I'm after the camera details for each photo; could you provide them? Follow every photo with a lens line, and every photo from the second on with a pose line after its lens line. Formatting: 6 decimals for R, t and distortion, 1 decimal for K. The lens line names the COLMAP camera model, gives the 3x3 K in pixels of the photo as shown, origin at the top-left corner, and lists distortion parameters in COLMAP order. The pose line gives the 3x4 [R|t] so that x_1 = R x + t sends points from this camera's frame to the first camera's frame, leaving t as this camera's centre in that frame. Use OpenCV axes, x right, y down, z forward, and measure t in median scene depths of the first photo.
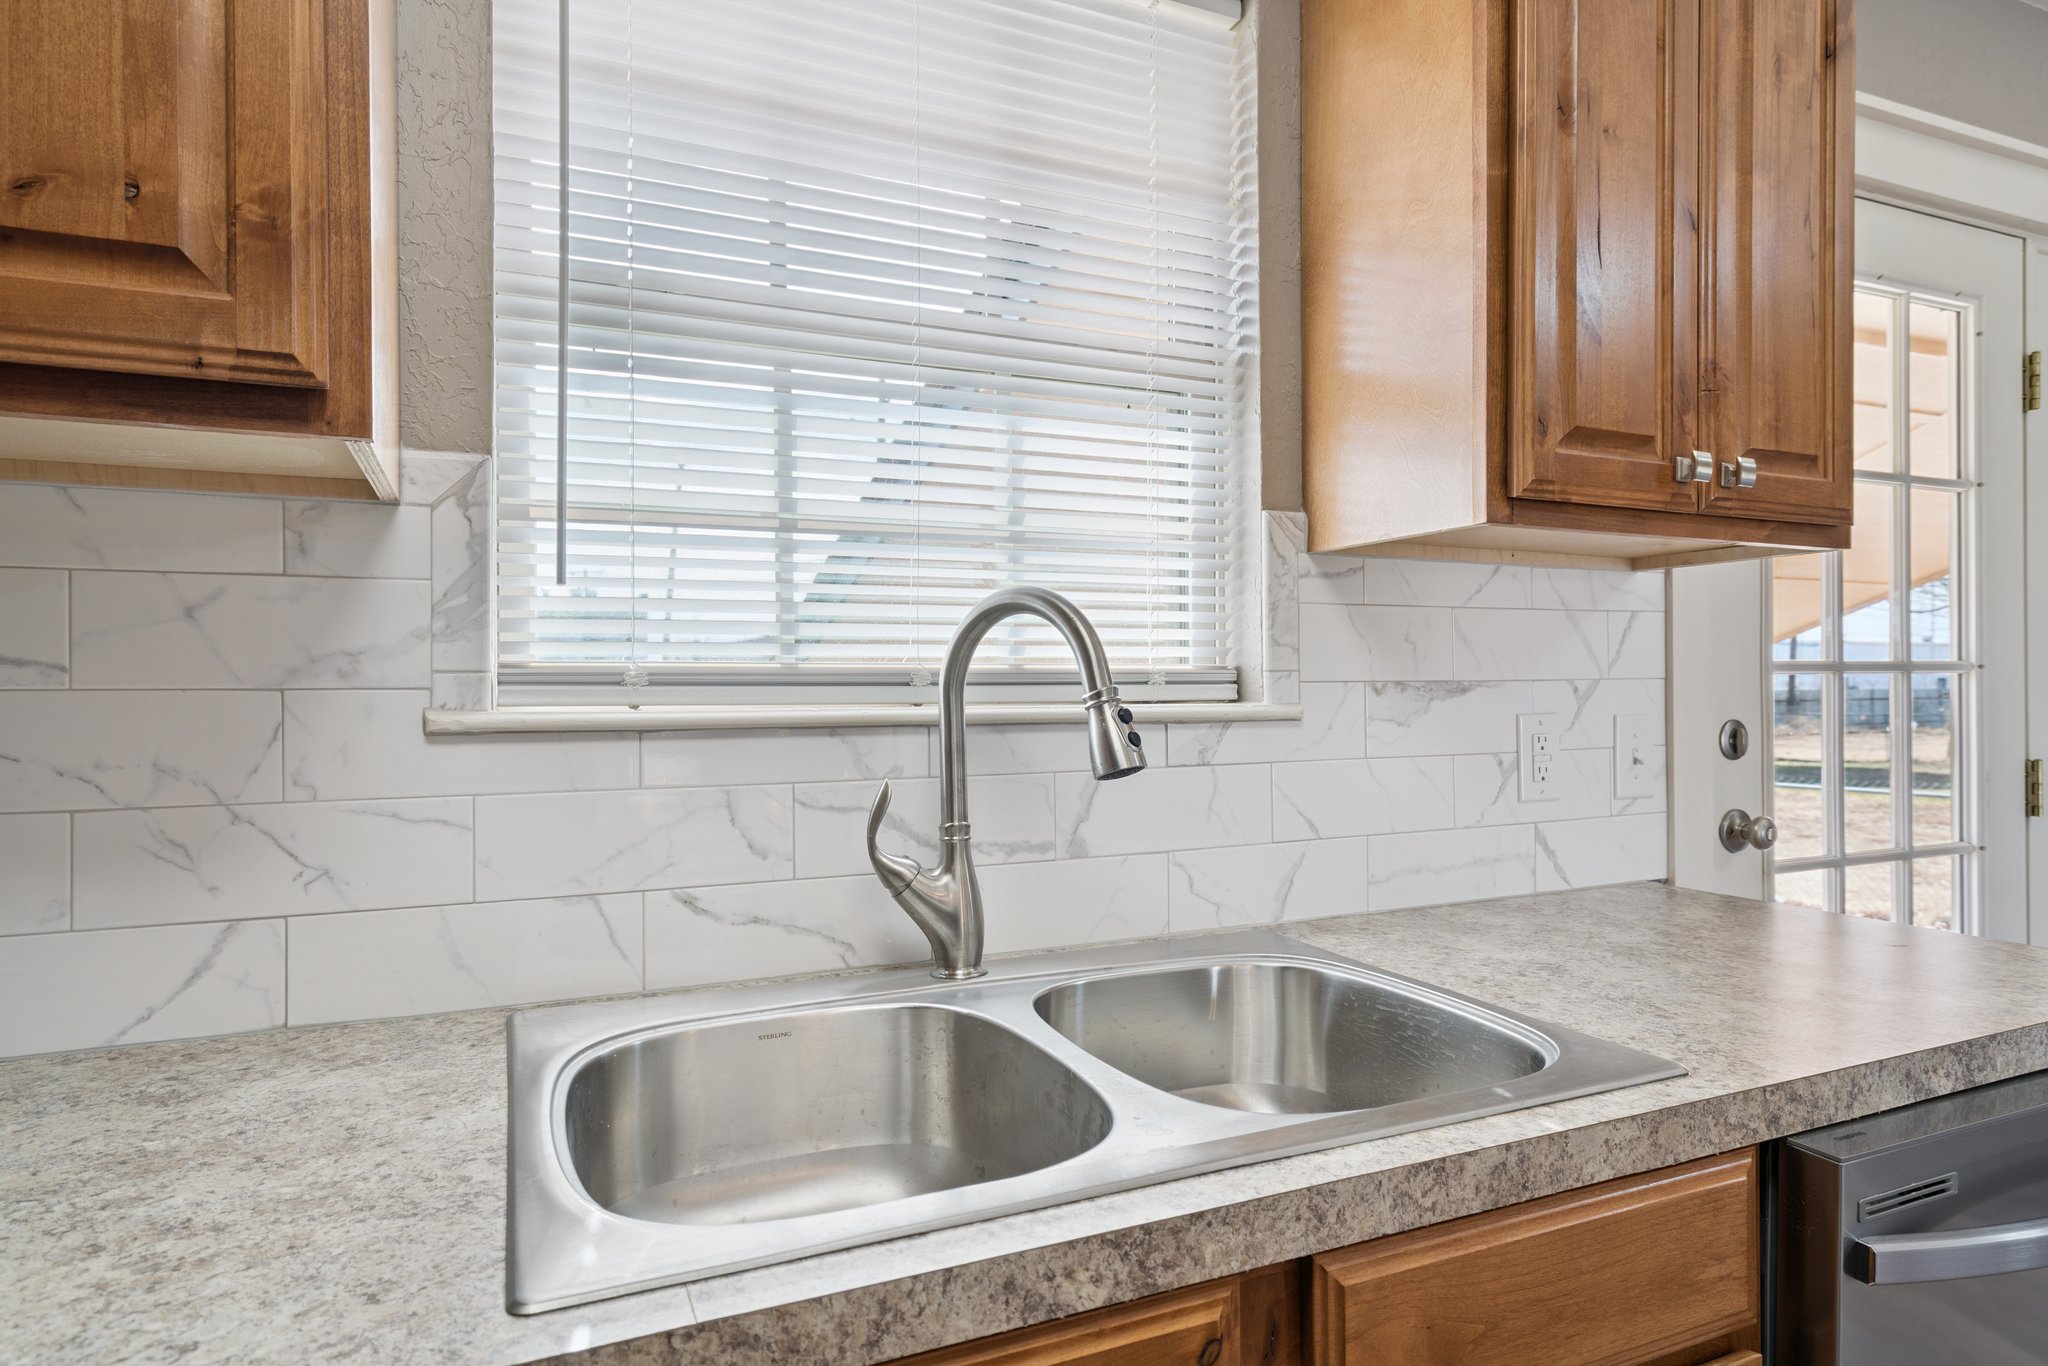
lens RADIAL K [[1184.5, 0, 1024.0], [0, 1184.5, 683.0], [0, 0, 1]] dist [-0.007874, -0.001067]
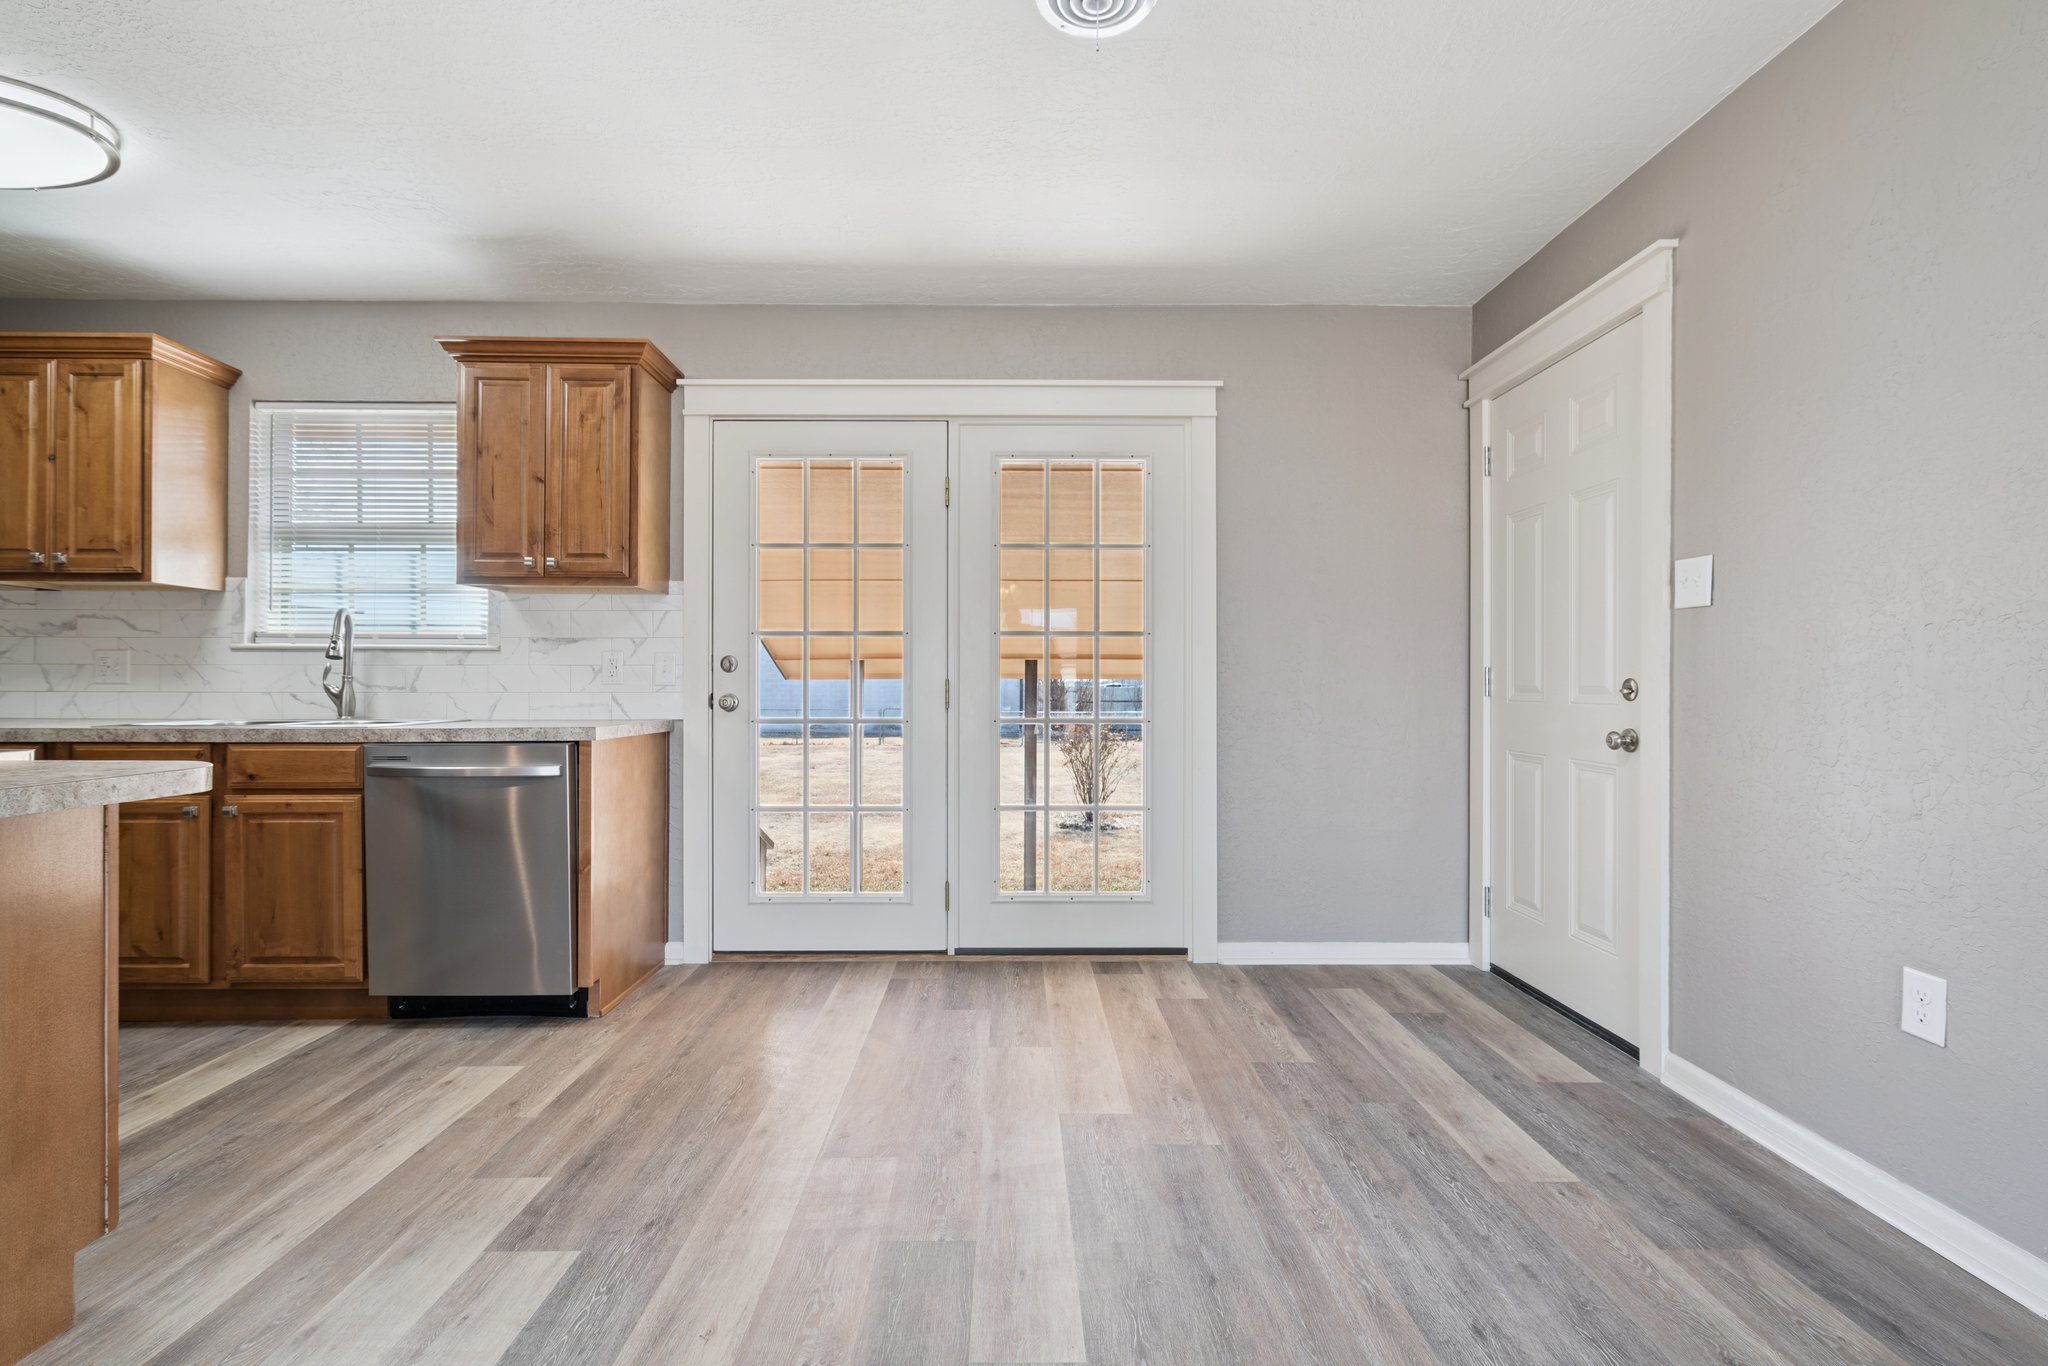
lens RADIAL K [[941.4, 0, 1014.0], [0, 941.4, 654.3], [0, 0, 1]] dist [-0.002018, 0.000158]
pose [[0.912784, -0.007998, -0.408365, 3.233441], [-0.007328, 0.999327, -0.035951, 0.158018], [0.408378, 0.035808, 0.912110, -0.821958]]
